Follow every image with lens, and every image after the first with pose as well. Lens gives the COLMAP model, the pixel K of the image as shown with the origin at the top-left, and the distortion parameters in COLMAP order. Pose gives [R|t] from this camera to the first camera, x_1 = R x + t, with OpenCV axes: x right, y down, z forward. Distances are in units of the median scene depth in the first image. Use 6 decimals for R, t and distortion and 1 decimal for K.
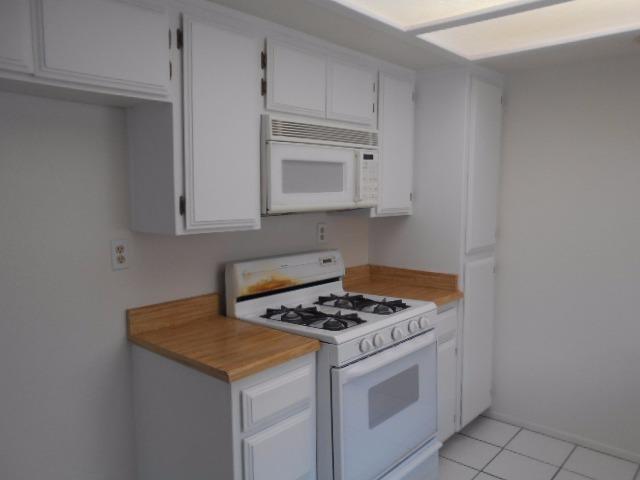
lens RADIAL K [[492.4, 0, 320.0], [0, 492.4, 240.0], [0, 0, 1]] dist [-0.024615, 0.005767]
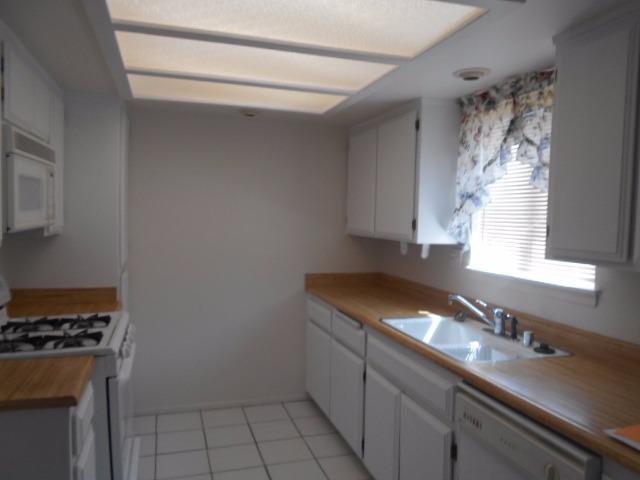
lens RADIAL K [[492.4, 0, 320.0], [0, 492.4, 240.0], [0, 0, 1]] dist [-0.024615, 0.005767]
pose [[0.540079, -0.034943, 0.840888, -0.430565], [0.066609, 0.997778, -0.001319, -0.001724], [-0.838974, 0.056723, 0.541207, 0.031083]]
